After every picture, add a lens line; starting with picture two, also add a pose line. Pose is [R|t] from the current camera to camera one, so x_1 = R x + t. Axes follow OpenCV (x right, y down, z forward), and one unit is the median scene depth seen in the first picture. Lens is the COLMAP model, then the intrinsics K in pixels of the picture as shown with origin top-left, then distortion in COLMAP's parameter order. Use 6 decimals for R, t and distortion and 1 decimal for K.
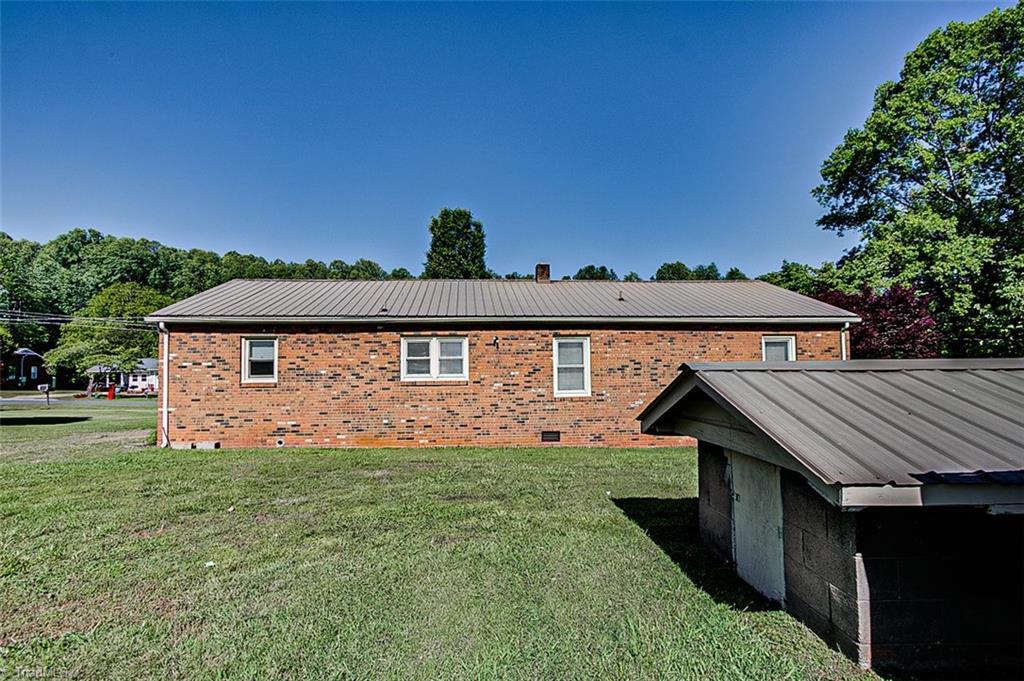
lens RADIAL K [[484.4, 0, 510.6], [0, 484.4, 334.5], [0, 0, 1]] dist [-0.022292, 0.003587]
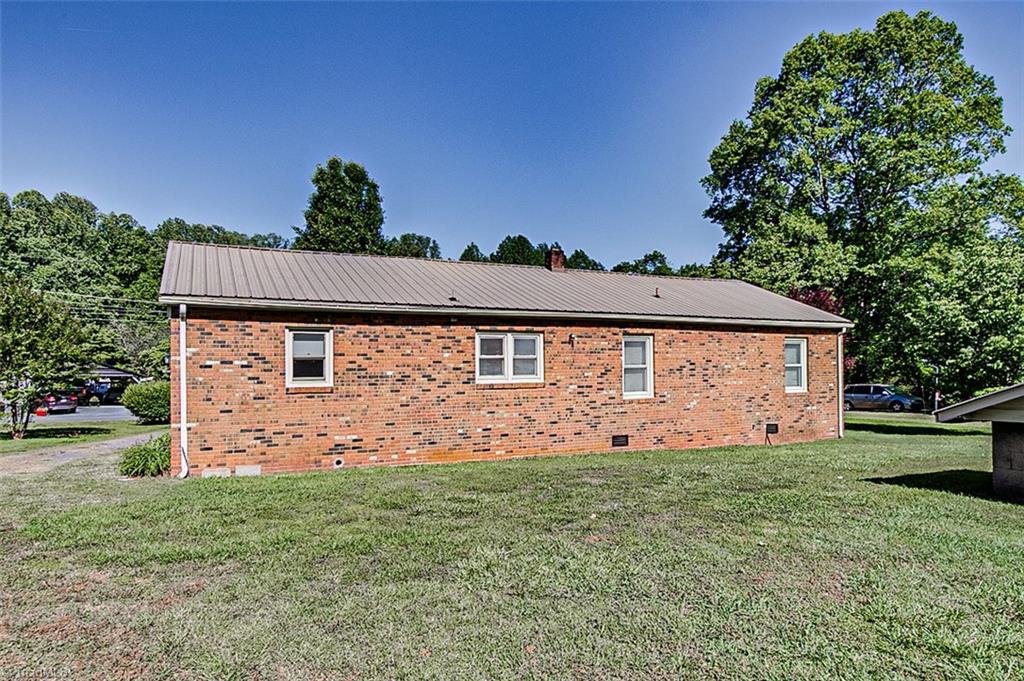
lens RADIAL K [[622.3, 0, 508.7], [0, 622.3, 344.1], [0, 0, 1]] dist [-0.030400, 0.002416]
pose [[0.929919, 0.016480, 0.367396, -0.564165], [-0.030233, 0.999040, 0.031710, -0.009773], [-0.366520, -0.040595, 0.929524, -0.037916]]
